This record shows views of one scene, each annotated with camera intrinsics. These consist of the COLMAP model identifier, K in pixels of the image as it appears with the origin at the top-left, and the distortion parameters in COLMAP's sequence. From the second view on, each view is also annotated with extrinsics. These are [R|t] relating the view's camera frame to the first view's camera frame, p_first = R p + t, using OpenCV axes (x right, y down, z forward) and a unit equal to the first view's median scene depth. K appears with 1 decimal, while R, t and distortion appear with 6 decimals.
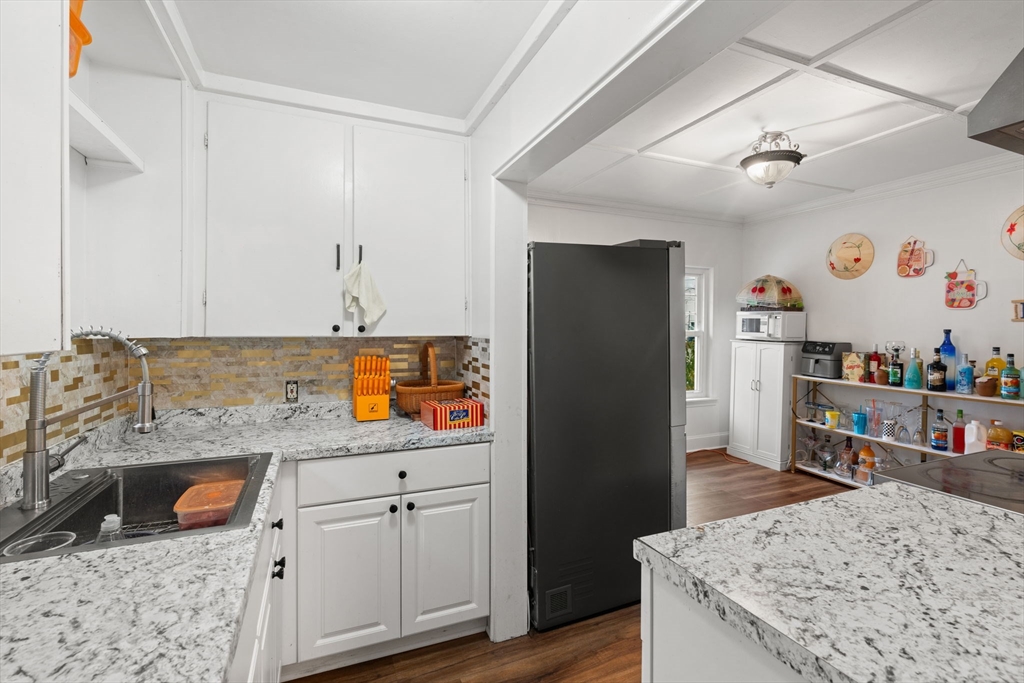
lens RADIAL K [[467.4, 0, 512.7], [0, 467.4, 325.4], [0, 0, 1]] dist [-0.002949, 0.001352]
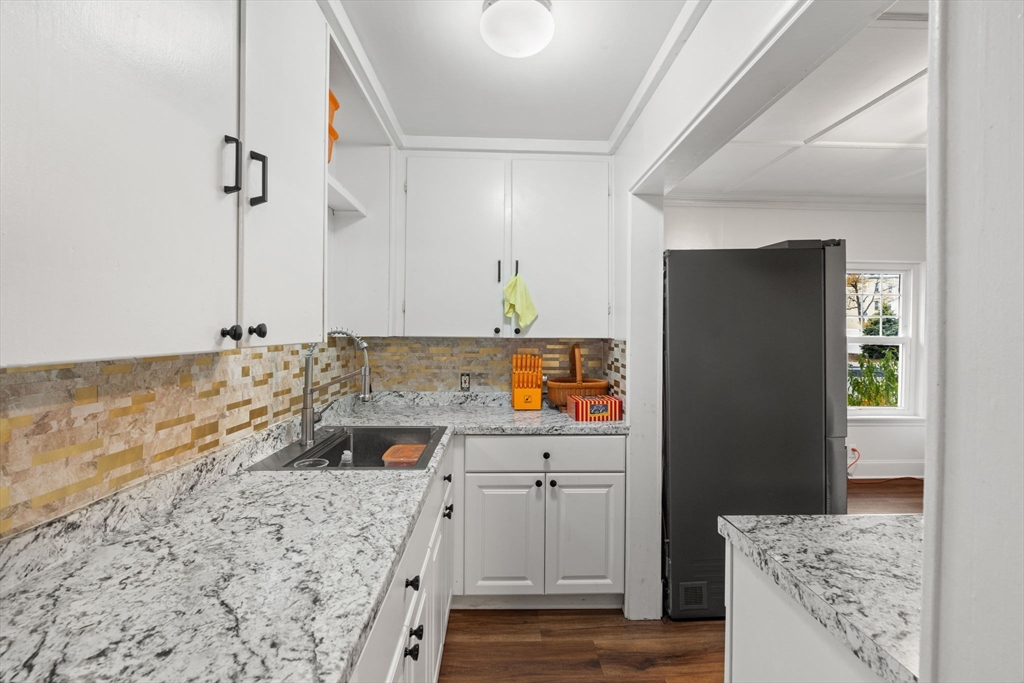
lens RADIAL K [[467.4, 0, 512.7], [0, 467.4, 325.4], [0, 0, 1]] dist [-0.002949, 0.001352]
pose [[0.933969, 0.001260, -0.357352, 0.104149], [-0.004196, 0.999964, -0.007441, 0.002104], [0.357329, 0.008449, 0.933940, -0.128814]]
